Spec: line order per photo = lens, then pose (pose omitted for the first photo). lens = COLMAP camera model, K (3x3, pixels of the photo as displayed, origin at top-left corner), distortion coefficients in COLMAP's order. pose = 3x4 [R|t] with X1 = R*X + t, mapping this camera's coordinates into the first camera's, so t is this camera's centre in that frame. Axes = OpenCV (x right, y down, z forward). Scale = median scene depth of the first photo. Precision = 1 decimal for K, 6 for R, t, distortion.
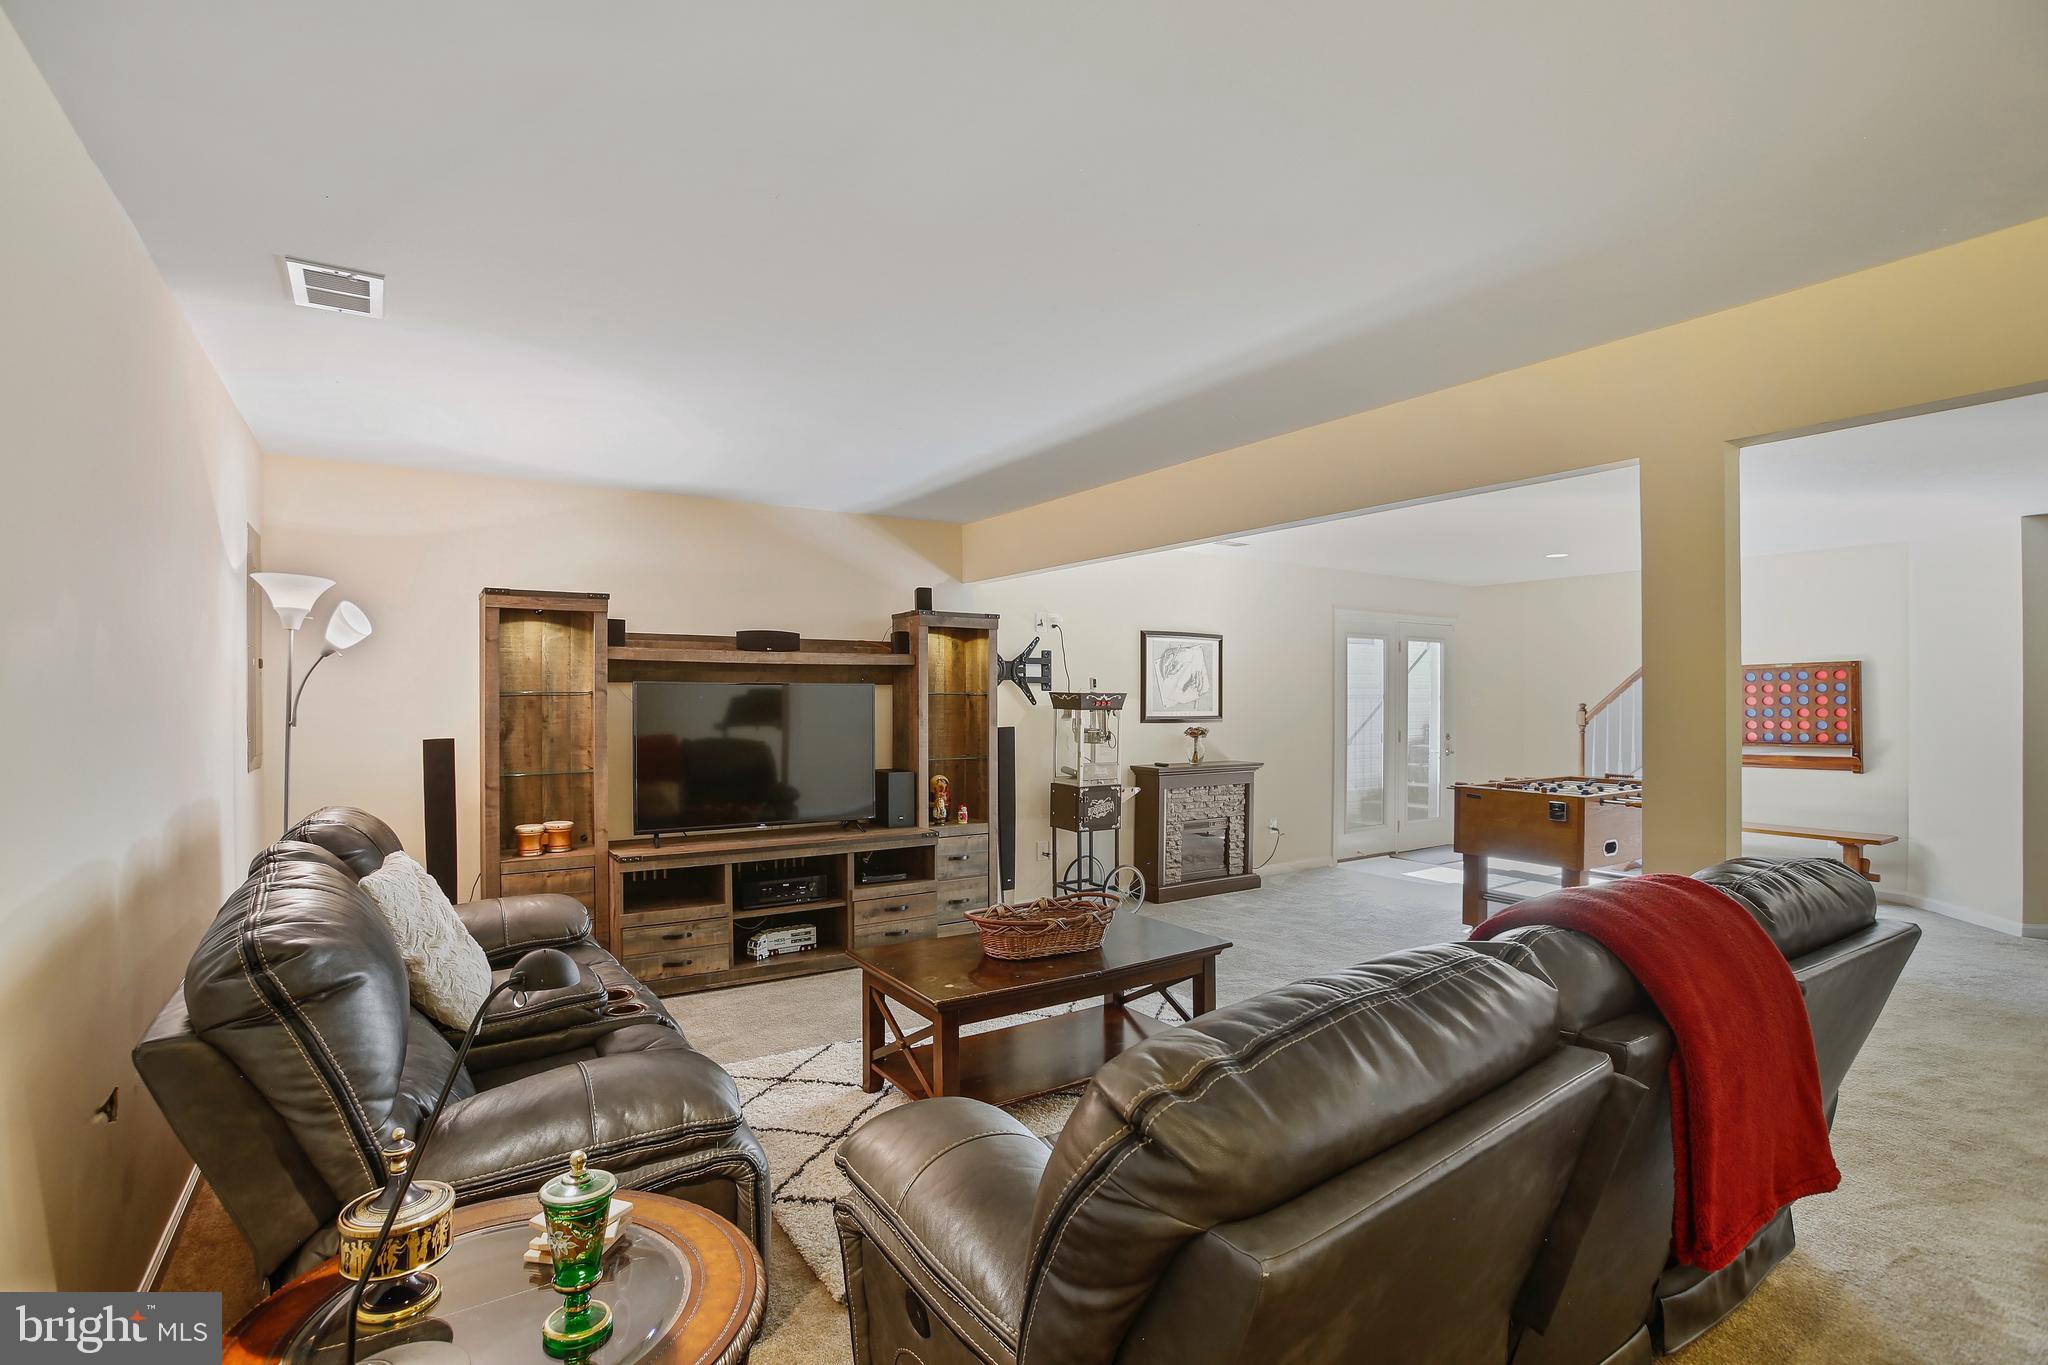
lens RADIAL K [[951.7, 0, 1022.1], [0, 951.7, 691.8], [0, 0, 1]] dist [-0.046530, 0.017462]
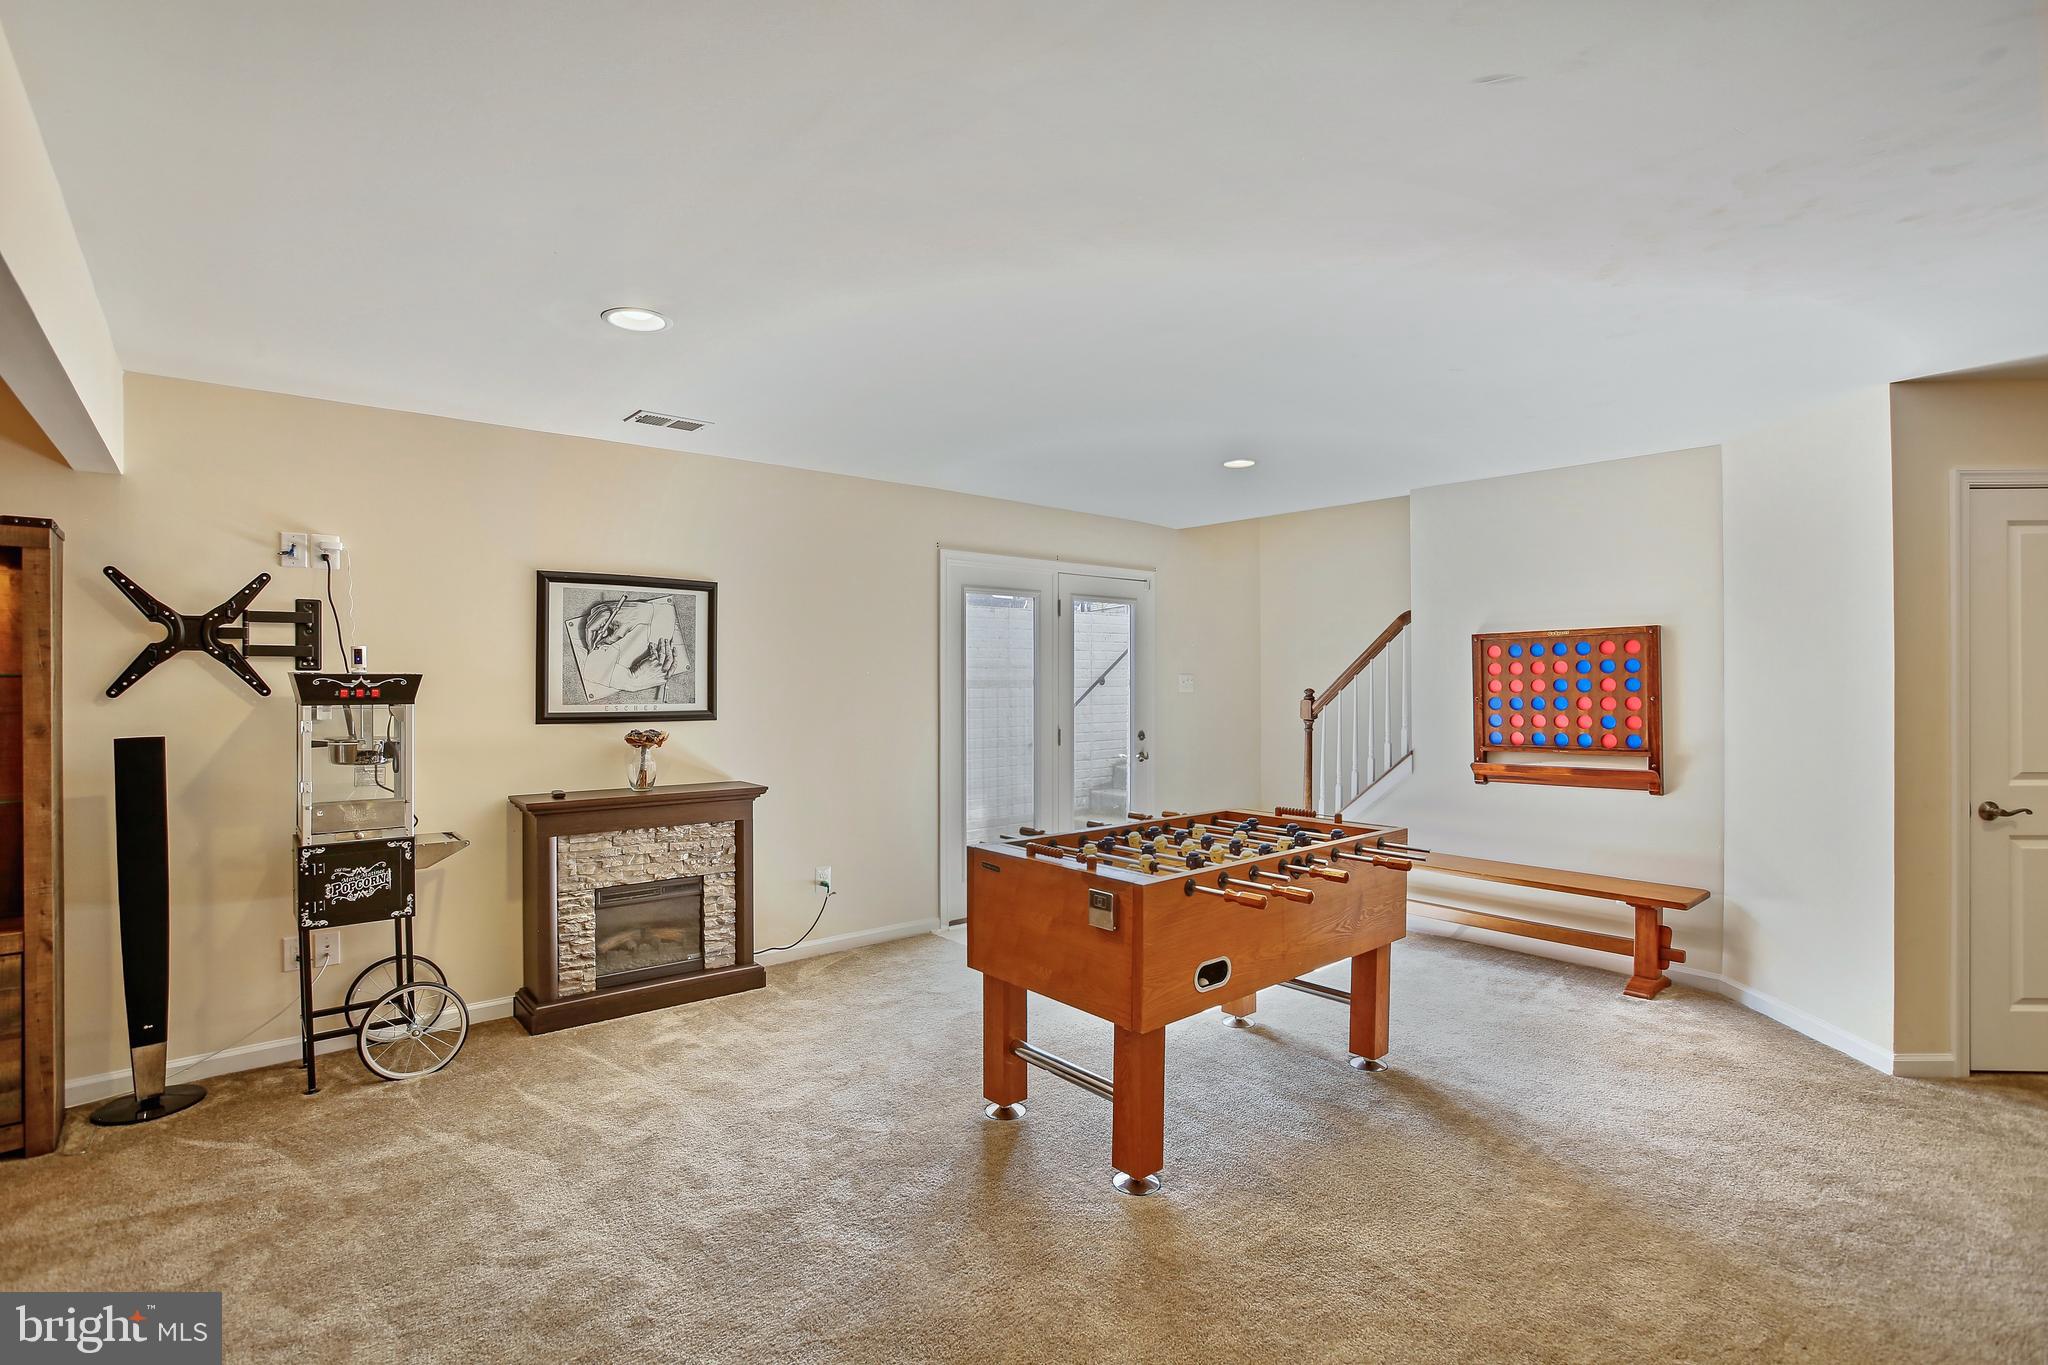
lens RADIAL K [[951.7, 0, 1014.9], [0, 951.7, 678.9], [0, 0, 1]] dist [-0.046530, 0.017462]
pose [[0.993203, -0.000901, 0.116392, 0.362906], [0.000363, 0.999989, 0.004642, 0.001440], [-0.116395, -0.004568, 0.993192, 0.384168]]
